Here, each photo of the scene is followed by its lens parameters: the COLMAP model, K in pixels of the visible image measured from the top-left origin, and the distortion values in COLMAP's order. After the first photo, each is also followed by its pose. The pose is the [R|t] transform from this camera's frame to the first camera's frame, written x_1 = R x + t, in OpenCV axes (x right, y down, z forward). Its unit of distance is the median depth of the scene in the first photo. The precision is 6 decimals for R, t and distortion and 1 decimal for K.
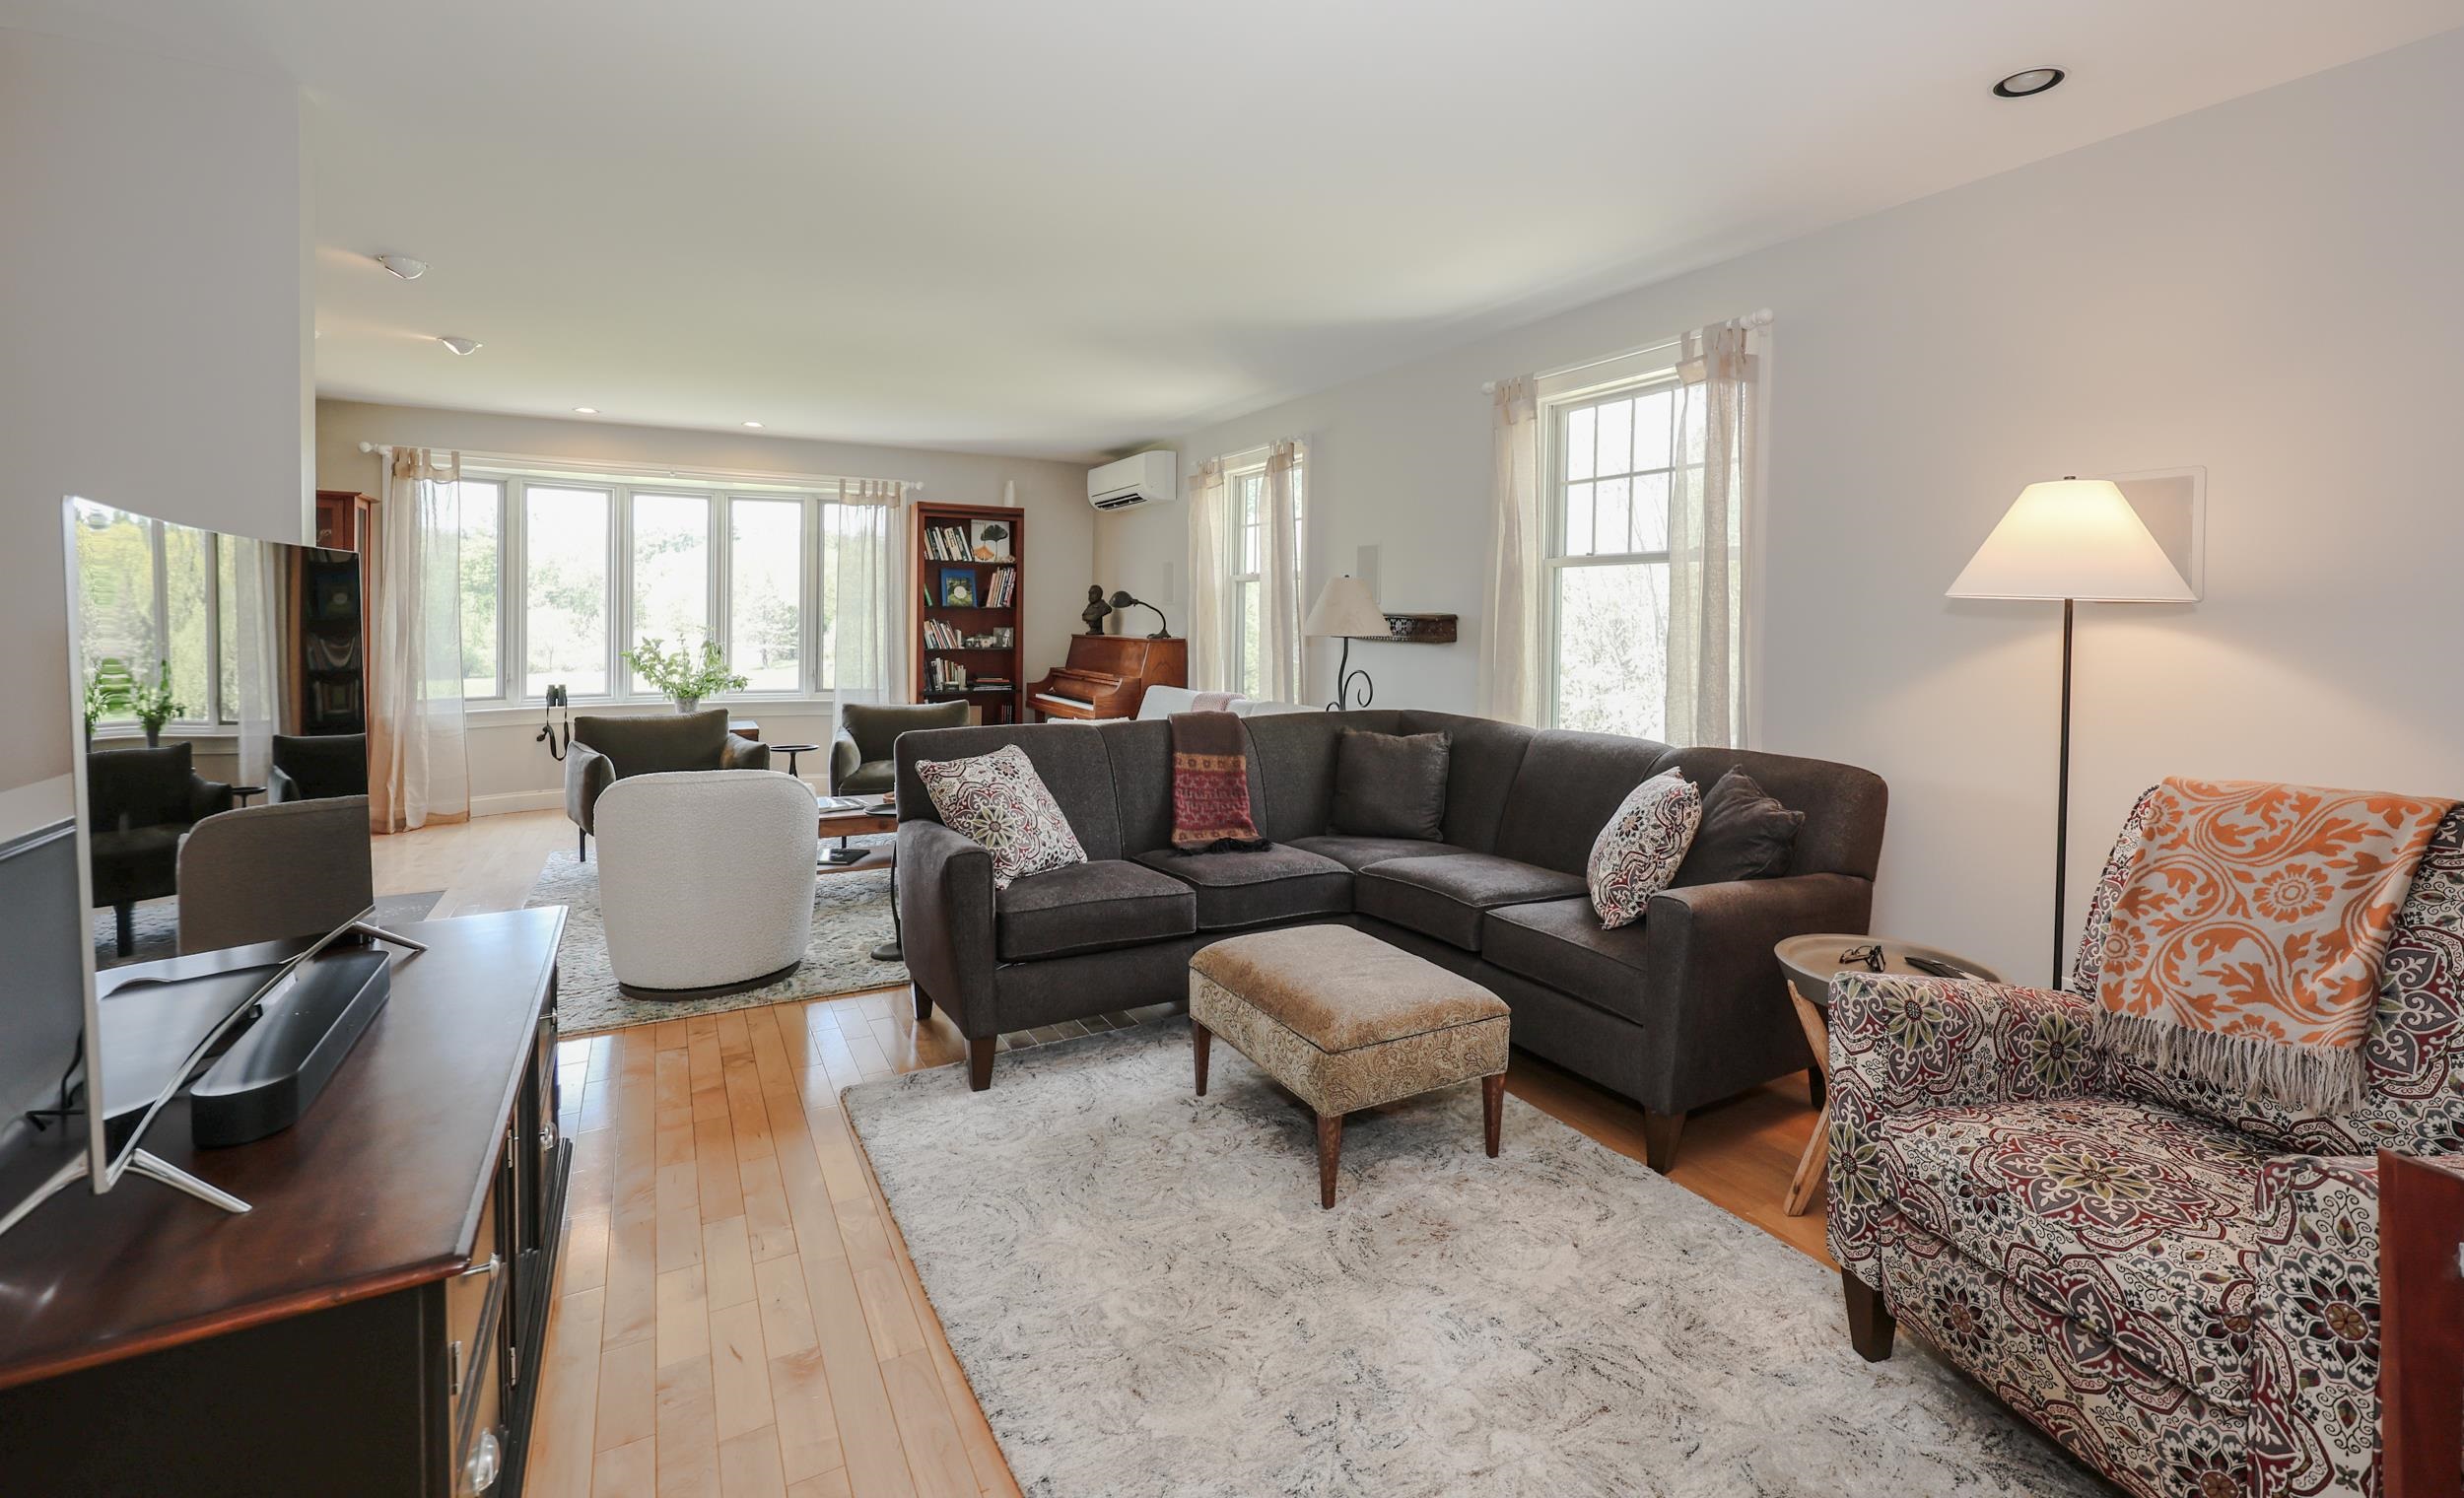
lens RADIAL K [[1077.5, 0, 1352.9], [0, 1077.5, 601.4], [0, 0, 1]] dist [0.000586, 0.000039]
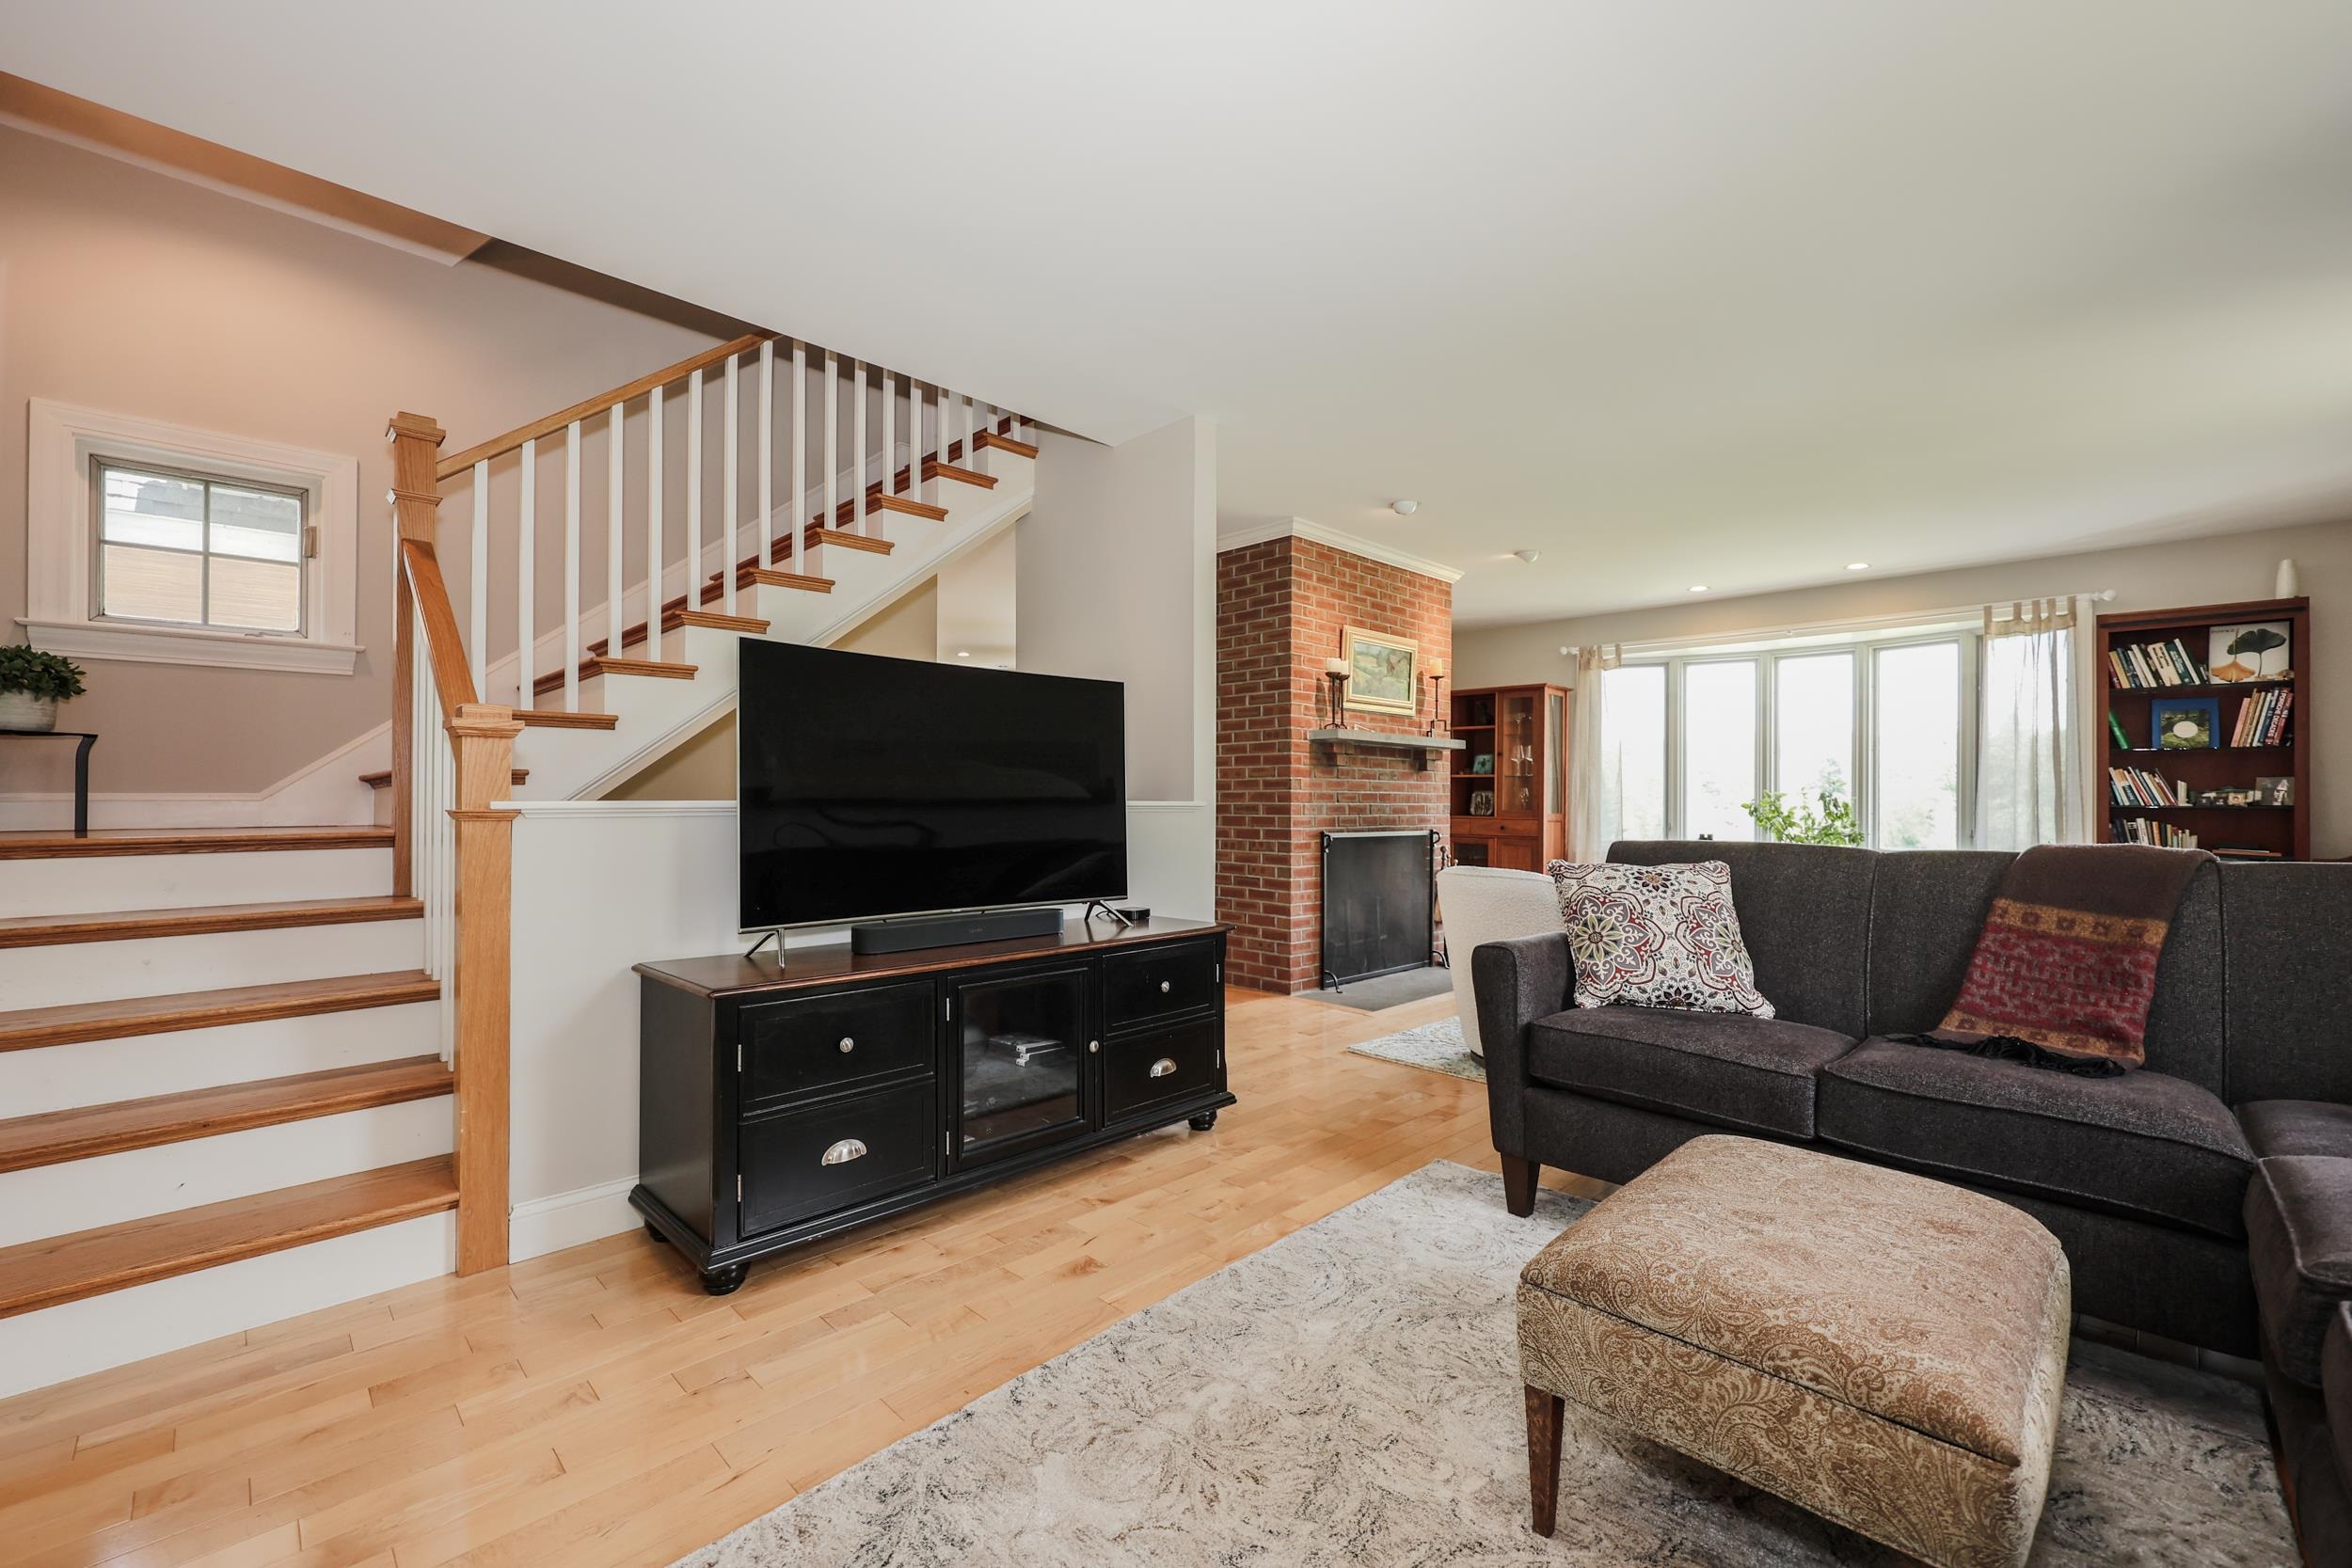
lens RADIAL K [[997.1, 0, 1176.0], [0, 997.1, 784.0], [0, 0, 1]] dist [0.002604, -0.000130]
pose [[0.211548, -0.030224, -0.976900, 0.165499], [0.010525, 0.999534, -0.028645, 0.045128], [0.977311, -0.004222, 0.211767, 0.215472]]
